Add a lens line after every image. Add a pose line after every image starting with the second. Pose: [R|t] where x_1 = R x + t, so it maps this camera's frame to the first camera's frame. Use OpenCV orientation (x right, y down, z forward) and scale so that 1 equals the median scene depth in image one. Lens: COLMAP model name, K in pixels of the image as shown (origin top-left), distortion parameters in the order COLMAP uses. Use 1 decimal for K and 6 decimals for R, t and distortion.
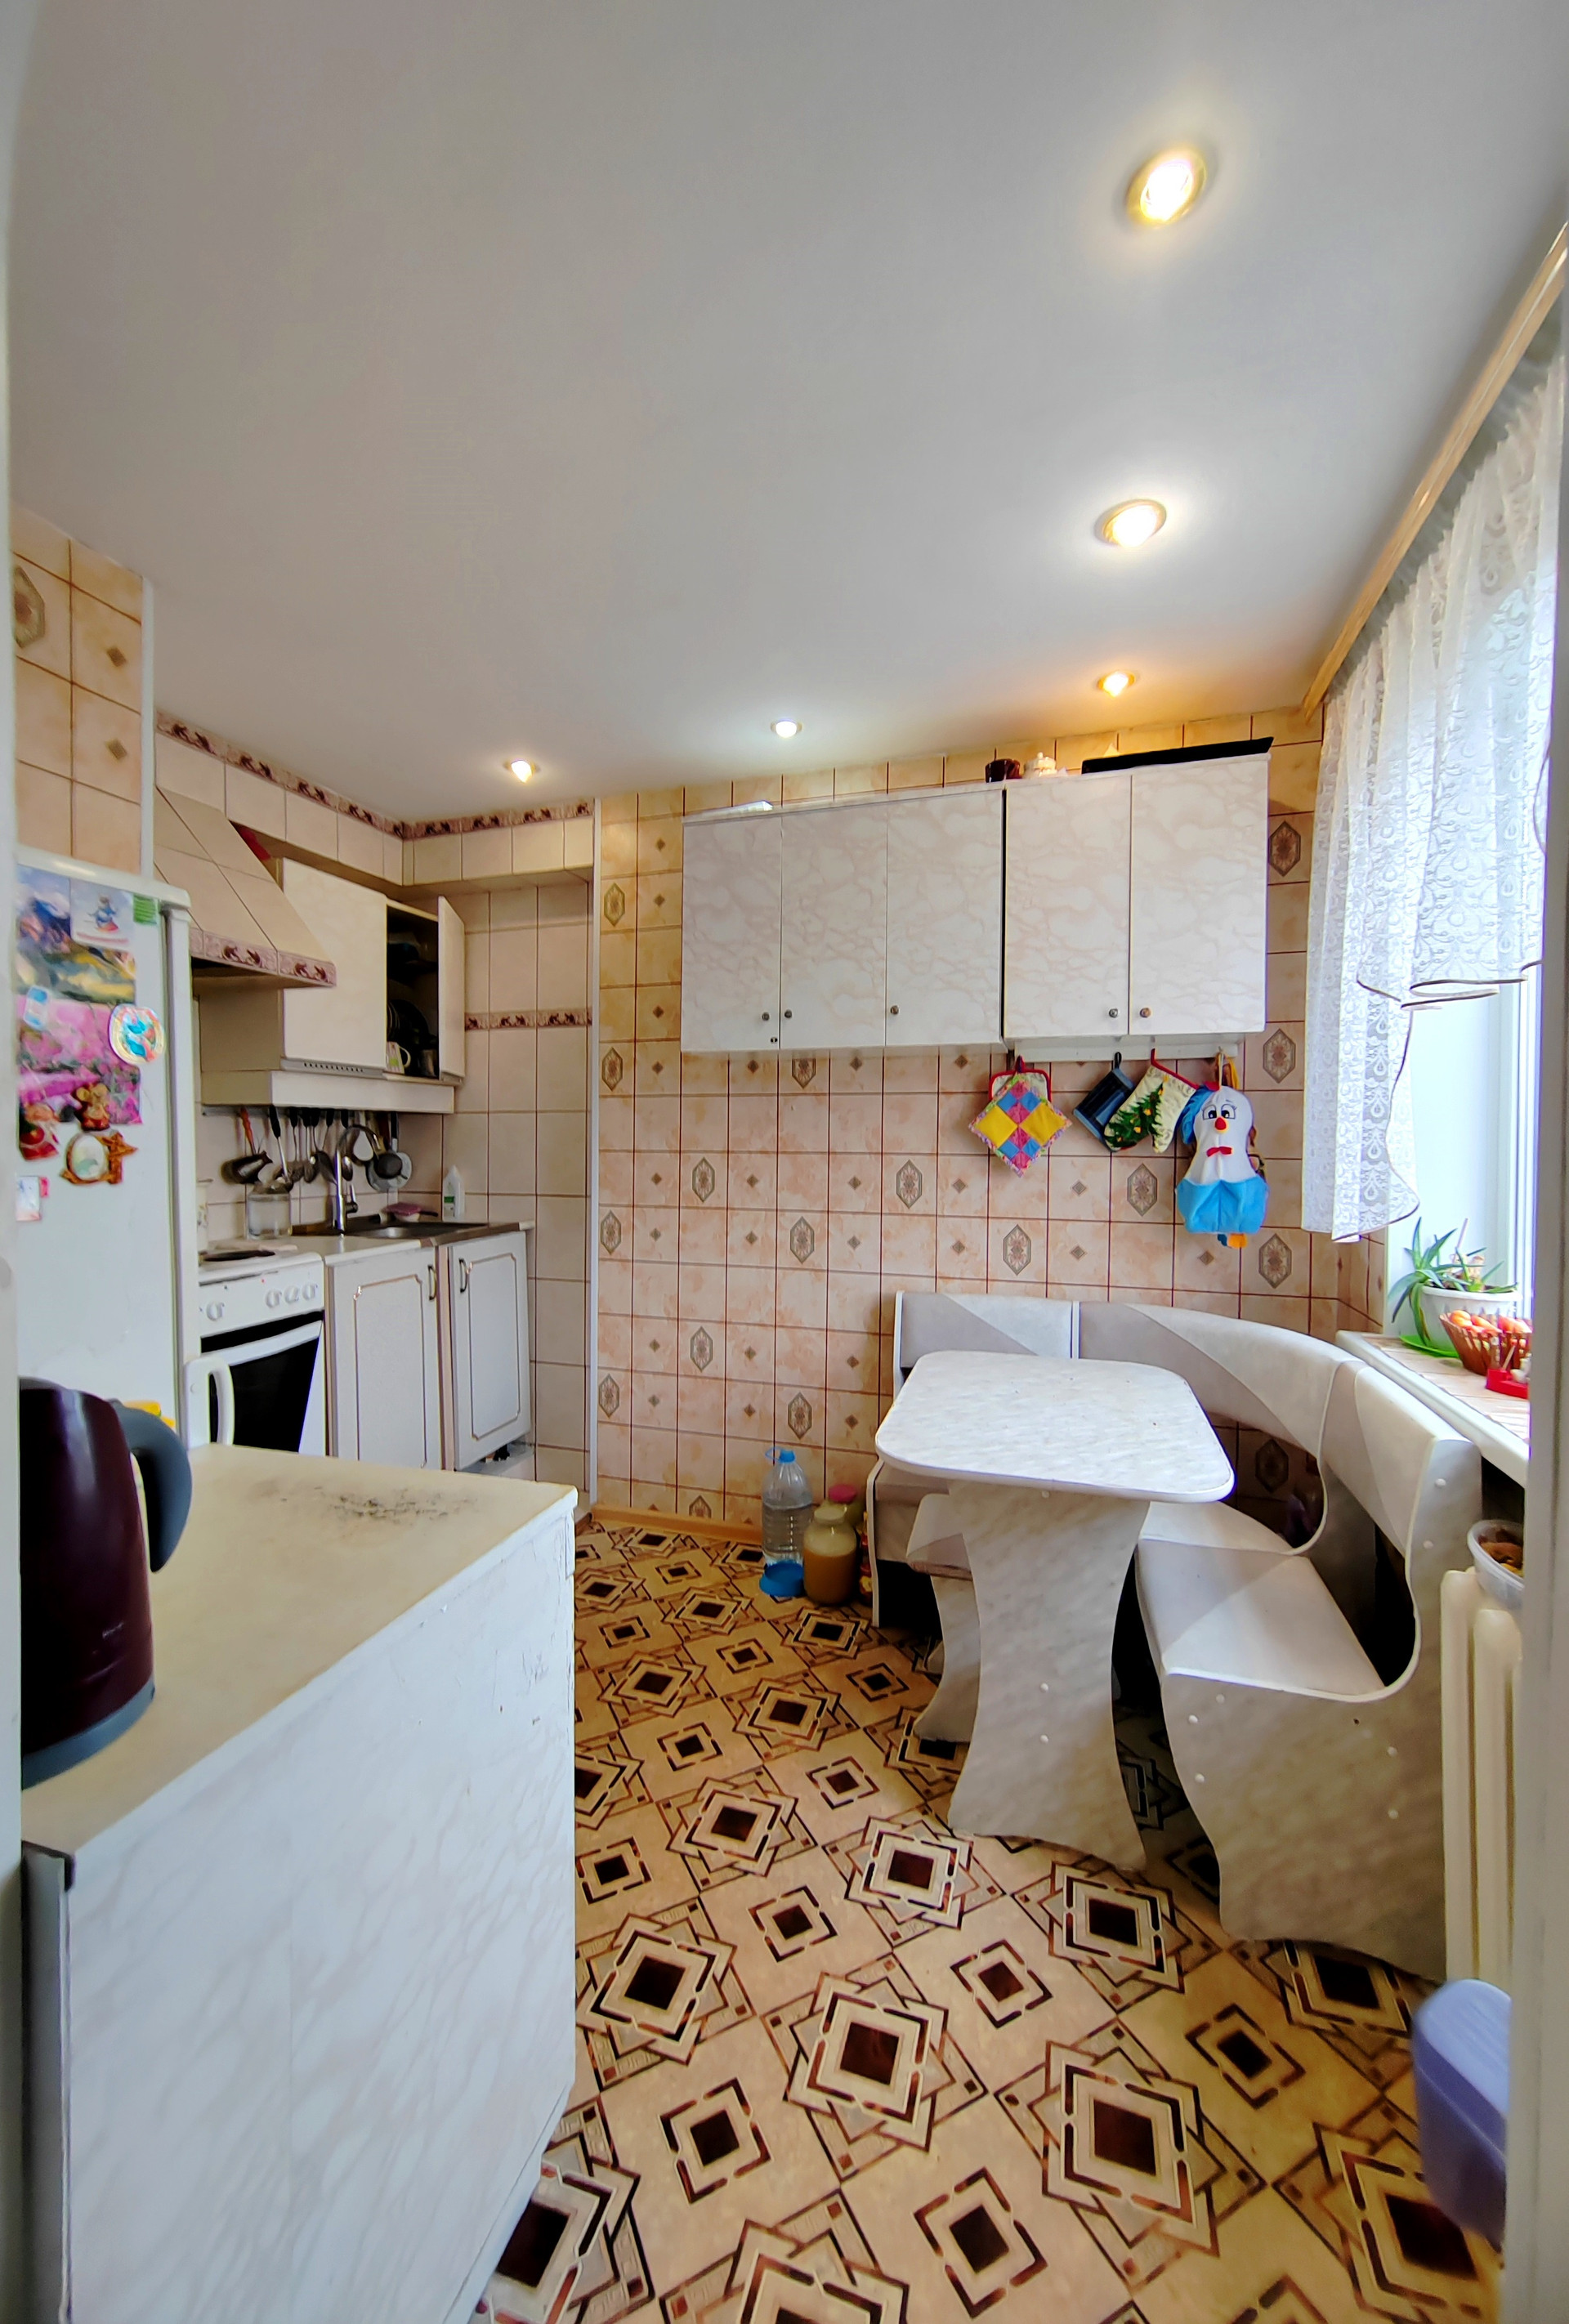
lens RADIAL K [[879.2, 0, 784.7], [0, 879.2, 1164.1], [0, 0, 1]] dist [0.006073, 0.000034]
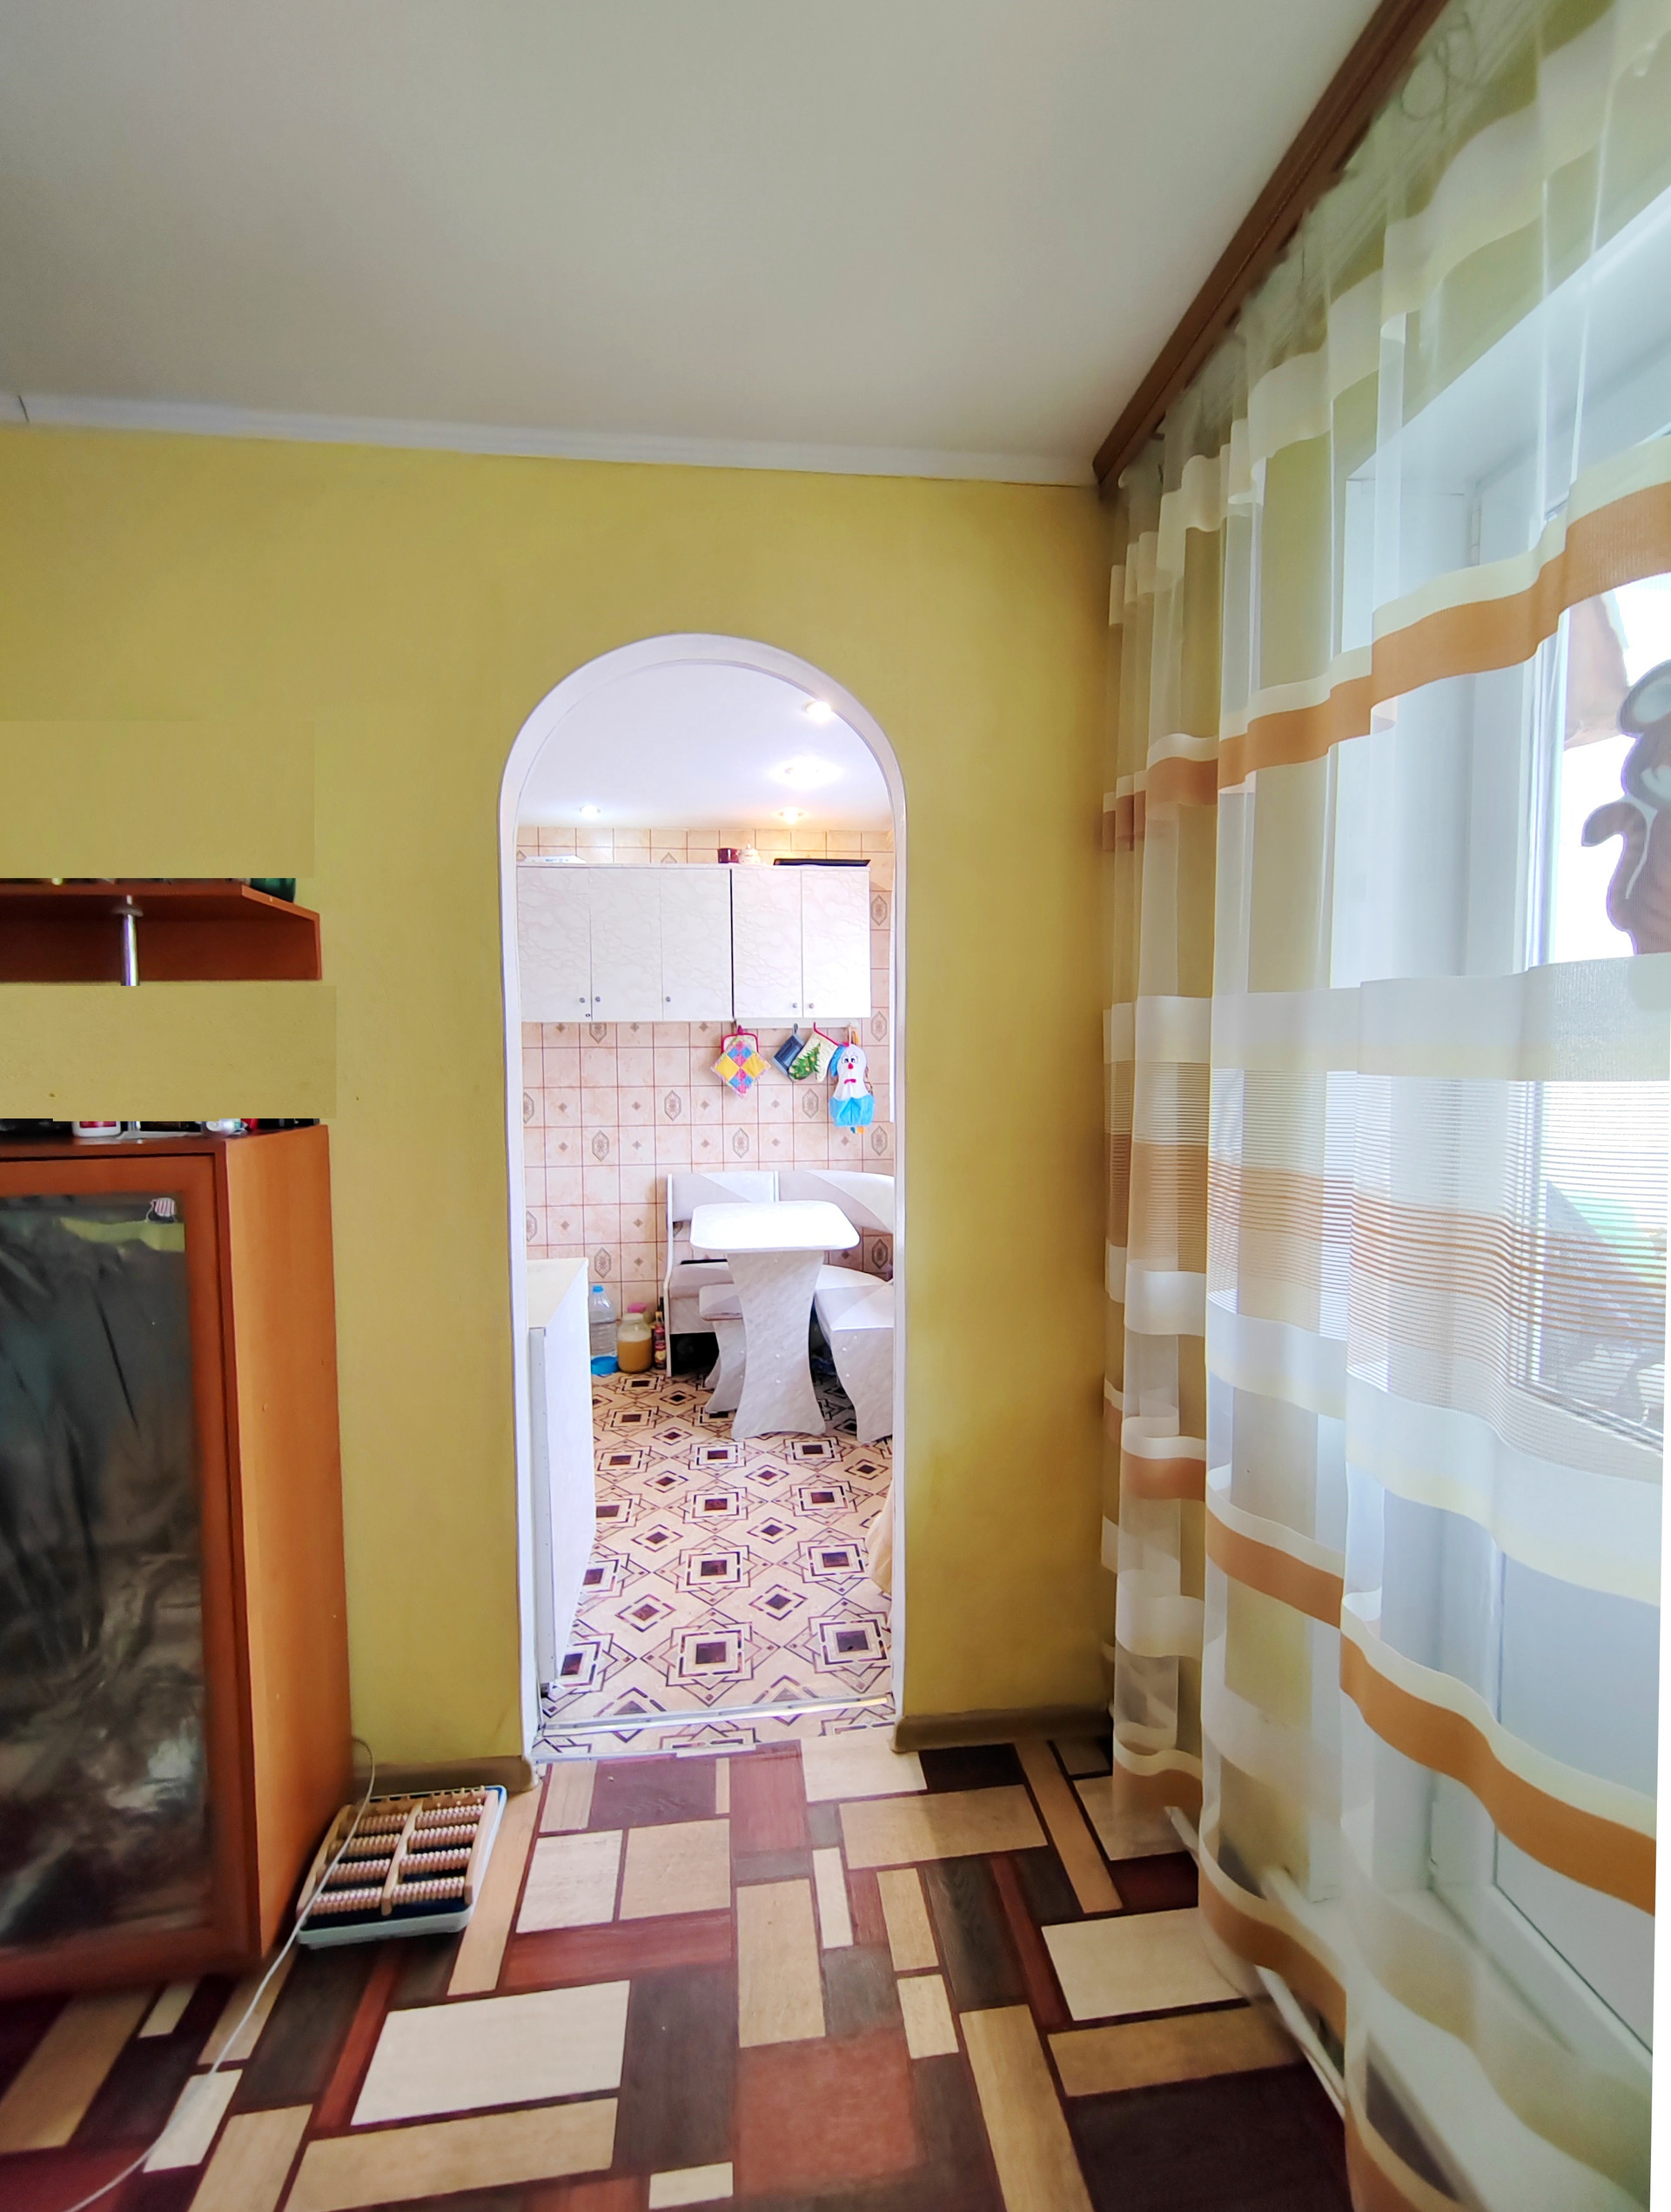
lens RADIAL K [[890.3, 0, 830.2], [0, 890.3, 1102.1], [0, 0, 1]] dist [0.000107, -0.000001]
pose [[0.907598, -0.039092, 0.418016, -0.301378], [0.025028, 0.998923, 0.039076, -0.043155], [-0.419093, -0.025003, 0.907599, -0.625746]]
